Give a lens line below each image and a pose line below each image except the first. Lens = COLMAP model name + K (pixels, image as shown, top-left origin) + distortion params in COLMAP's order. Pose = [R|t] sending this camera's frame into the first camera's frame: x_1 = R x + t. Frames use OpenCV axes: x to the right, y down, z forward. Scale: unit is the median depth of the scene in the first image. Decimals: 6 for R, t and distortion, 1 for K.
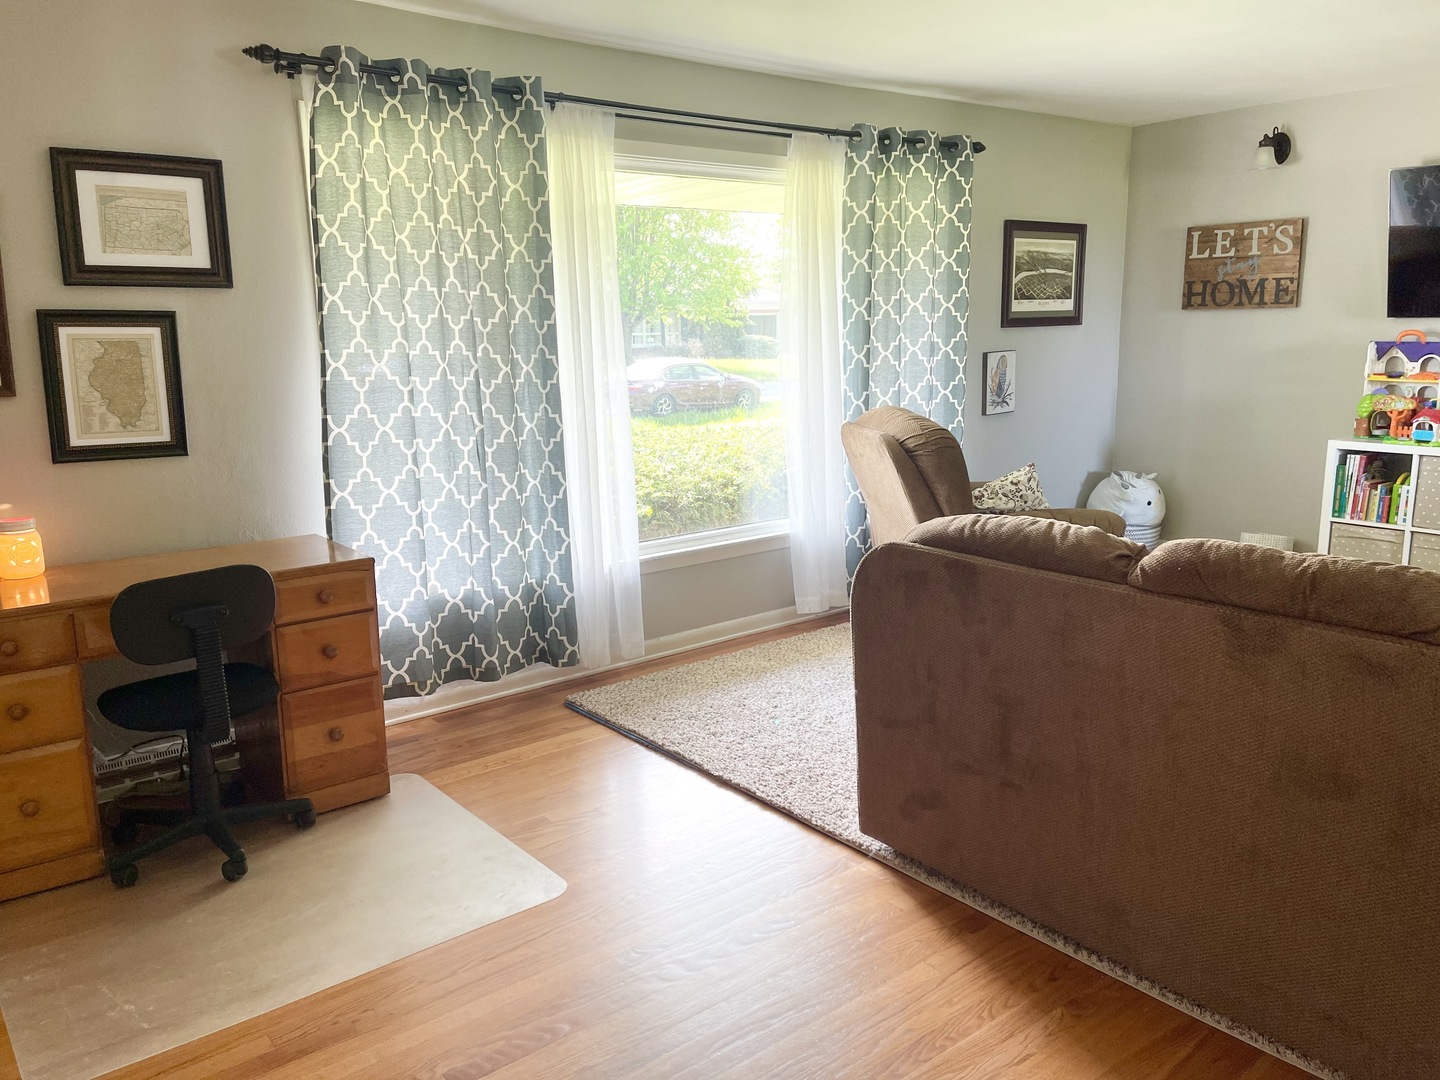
lens RADIAL K [[1095.0, 0, 721.2], [0, 1095.0, 535.0], [0, 0, 1]] dist [0.057912, -0.059479]
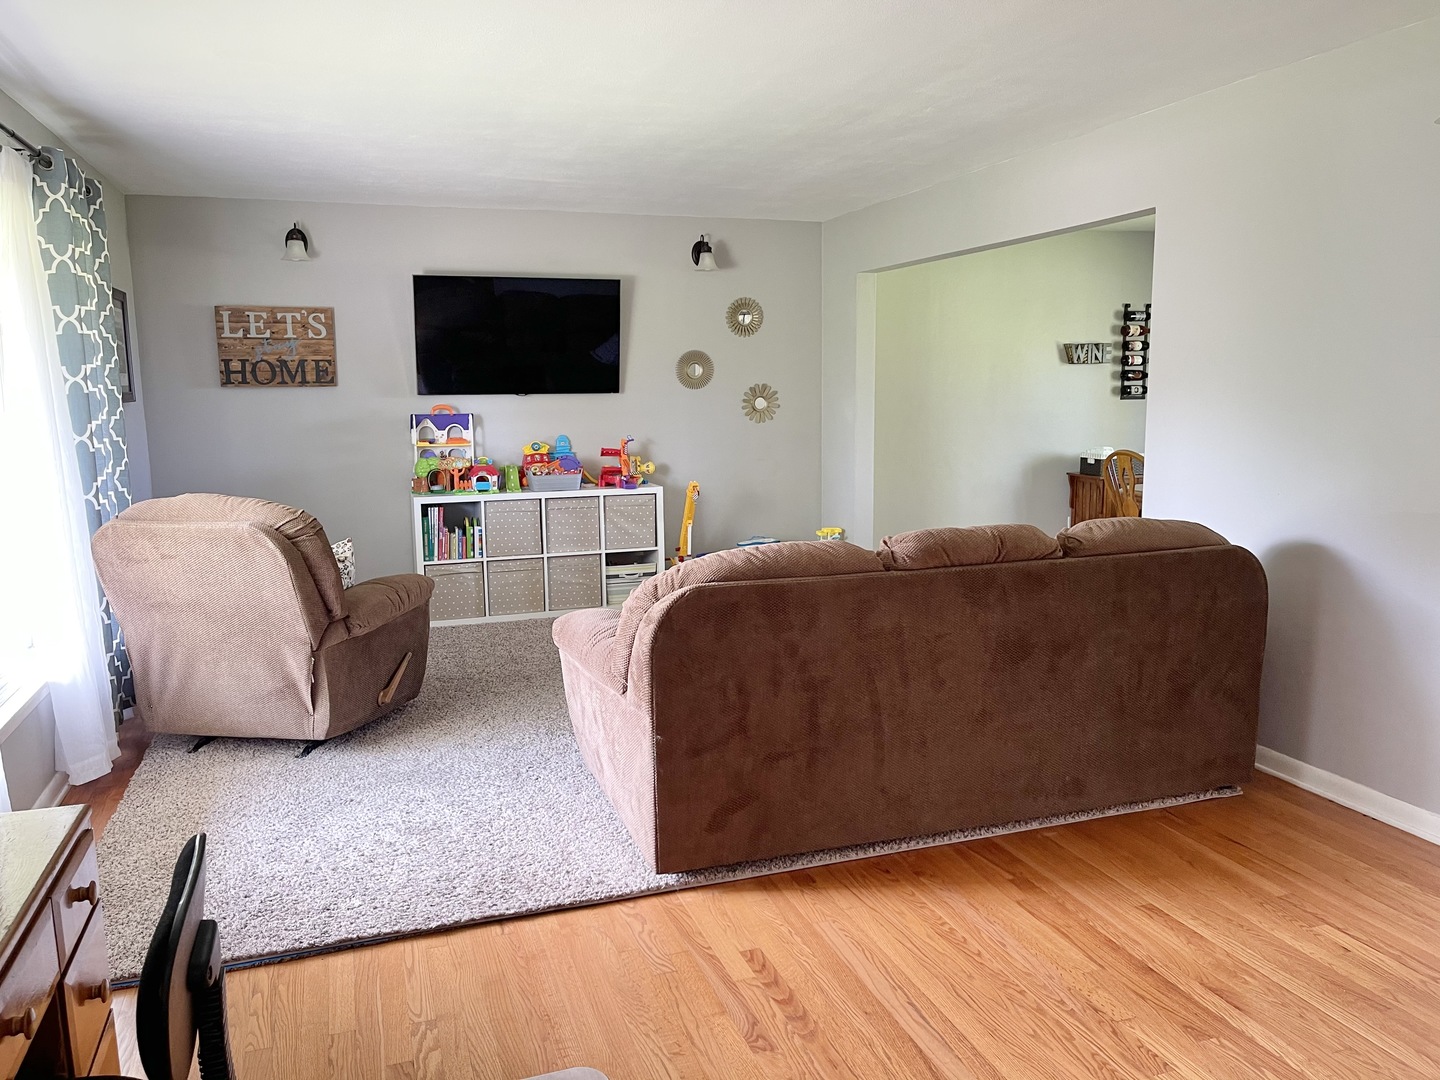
lens RADIAL K [[1095.0, 0, 719.4], [0, 1095.0, 527.3], [0, 0, 1]] dist [0.057912, -0.059479]
pose [[0.333120, -0.111325, 0.936289, -0.448075], [0.186714, 0.981130, 0.050226, -0.053189], [-0.924212, 0.158087, 0.347620, 0.300014]]
